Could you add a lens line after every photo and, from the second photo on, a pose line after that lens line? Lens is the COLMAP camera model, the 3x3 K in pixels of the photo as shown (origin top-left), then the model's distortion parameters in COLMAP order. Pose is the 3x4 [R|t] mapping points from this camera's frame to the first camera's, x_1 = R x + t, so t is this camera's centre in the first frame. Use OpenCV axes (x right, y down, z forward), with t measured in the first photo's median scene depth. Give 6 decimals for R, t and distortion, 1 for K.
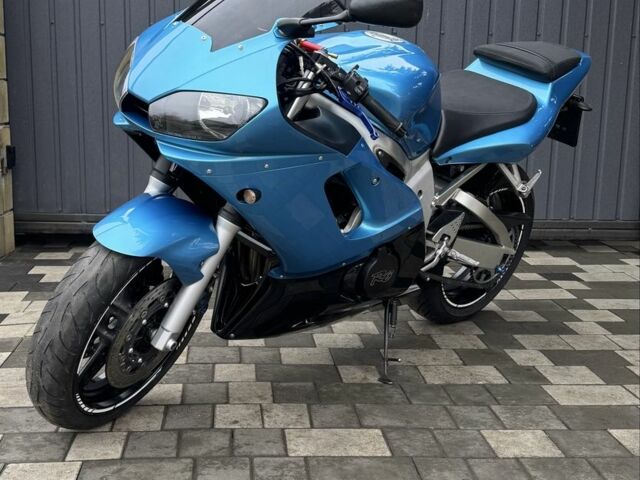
lens RADIAL K [[857.8, 0, 310.1], [0, 857.8, 241.1], [0, 0, 1]] dist [0.193134, -0.444120]
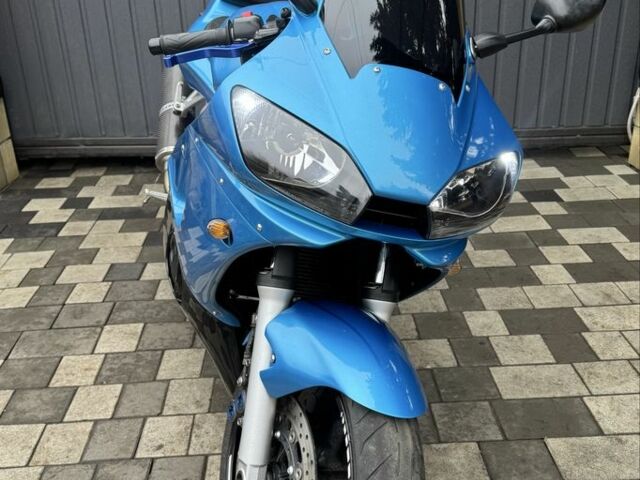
lens RADIAL K [[714.7, 0, 354.2], [0, 714.7, 280.2], [0, 0, 1]] dist [0.179140, -0.415775]
pose [[0.999367, -0.026231, -0.024023, 0.142833], [0.031735, 0.962587, 0.269109, -0.167384], [0.016065, -0.269701, 0.962810, 0.249269]]
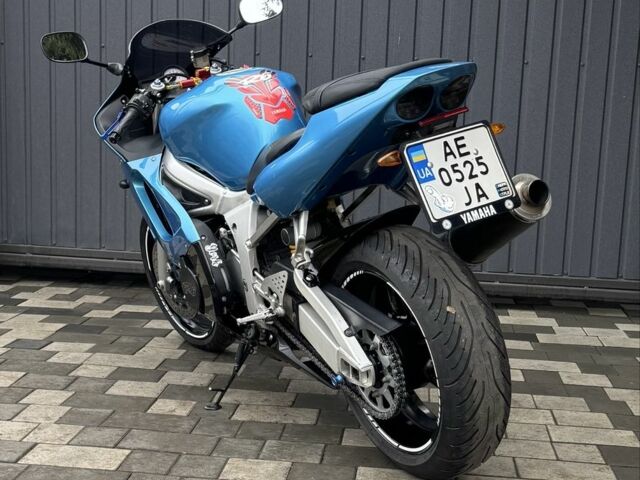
lens RADIAL K [[1091.5, 0, 320.8], [0, 1091.5, 276.2], [0, 0, 1]] dist [0.151482, -0.124759]
pose [[0.984413, 0.045150, -0.169980, 0.468467], [-0.050345, 0.998384, -0.026370, 0.032312], [0.168515, 0.034516, 0.985095, -0.226972]]
